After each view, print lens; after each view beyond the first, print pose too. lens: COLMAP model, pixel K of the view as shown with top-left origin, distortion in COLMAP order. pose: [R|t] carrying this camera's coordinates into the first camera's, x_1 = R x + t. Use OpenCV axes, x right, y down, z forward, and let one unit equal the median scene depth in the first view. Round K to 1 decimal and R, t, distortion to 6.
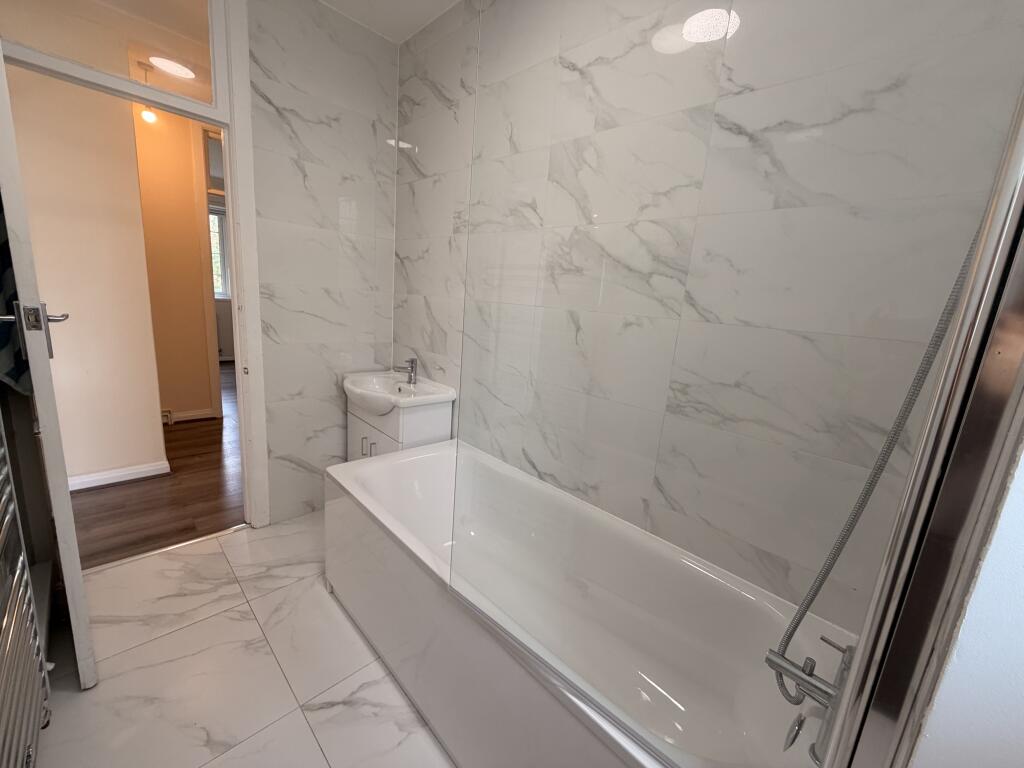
lens RADIAL K [[408.6, 0, 508.6], [0, 408.6, 381.8], [0, 0, 1]] dist [0.000343, 0.000113]
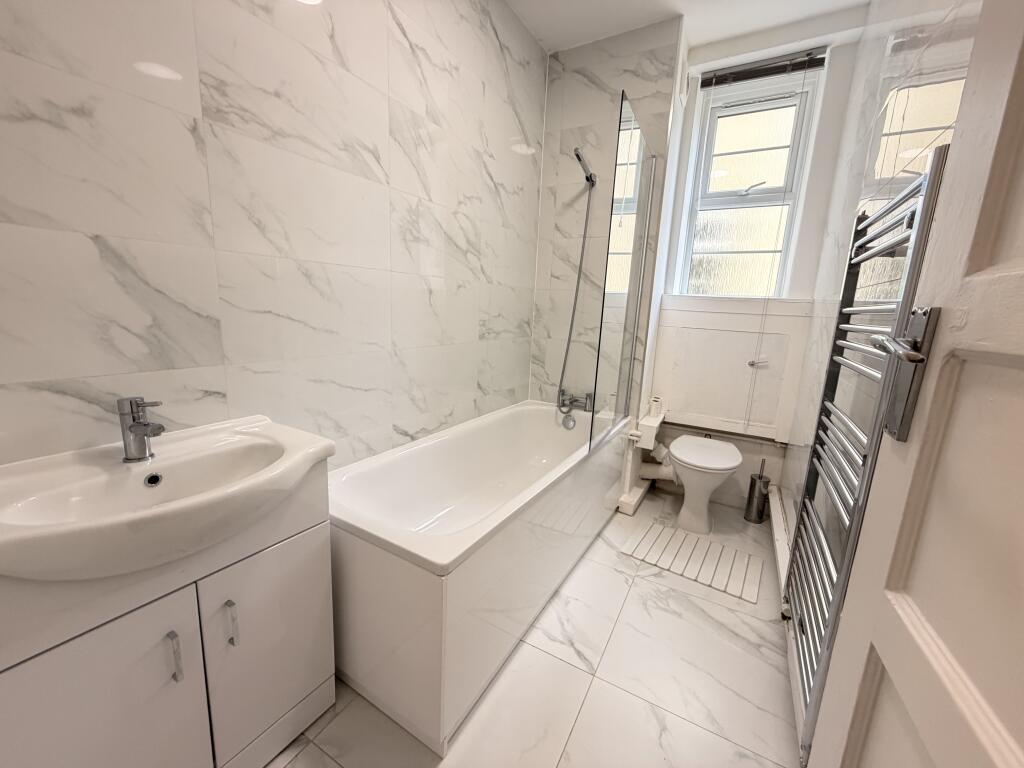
lens RADIAL K [[408.6, 0, 508.6], [0, 408.6, 381.8], [0, 0, 1]] dist [0.000343, 0.000113]
pose [[-0.259070, -0.267430, 0.928097, -1.038876], [0.128130, 0.942895, 0.307460, -0.220173], [-0.957322, 0.198571, -0.210010, 1.091566]]
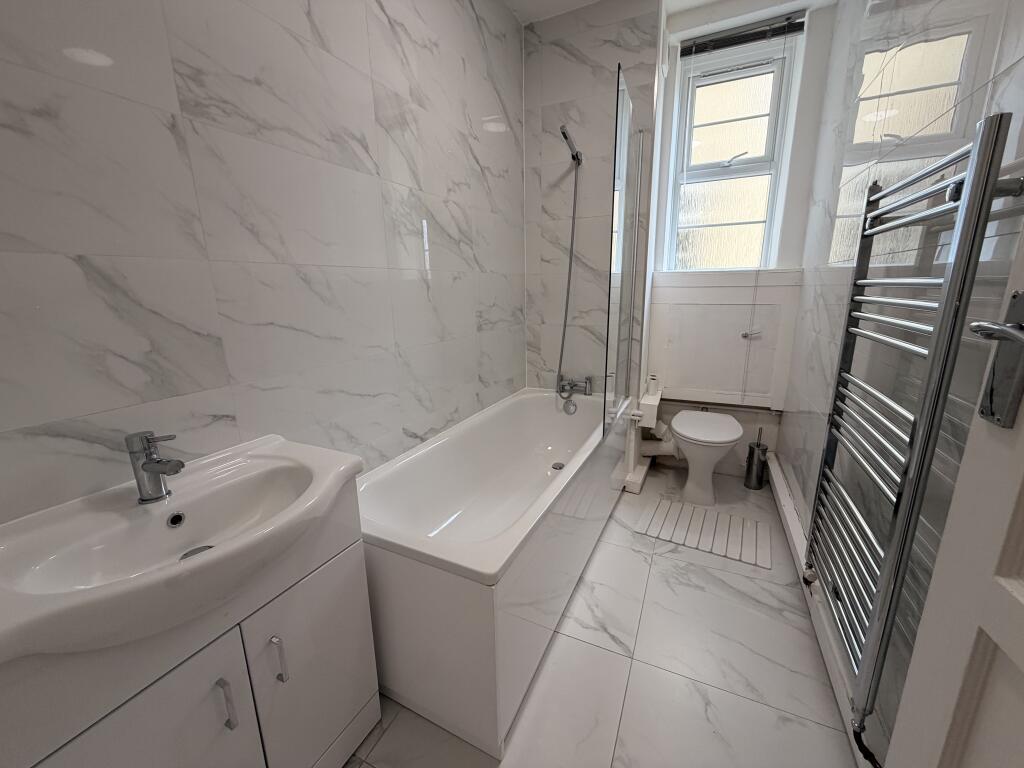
lens RADIAL K [[408.6, 0, 508.6], [0, 408.6, 381.8], [0, 0, 1]] dist [0.000343, 0.000113]
pose [[-0.335465, -0.283552, 0.898366, -0.980458], [0.180406, 0.916640, 0.356686, -0.252835], [-0.924617, 0.281727, -0.256346, 1.165444]]
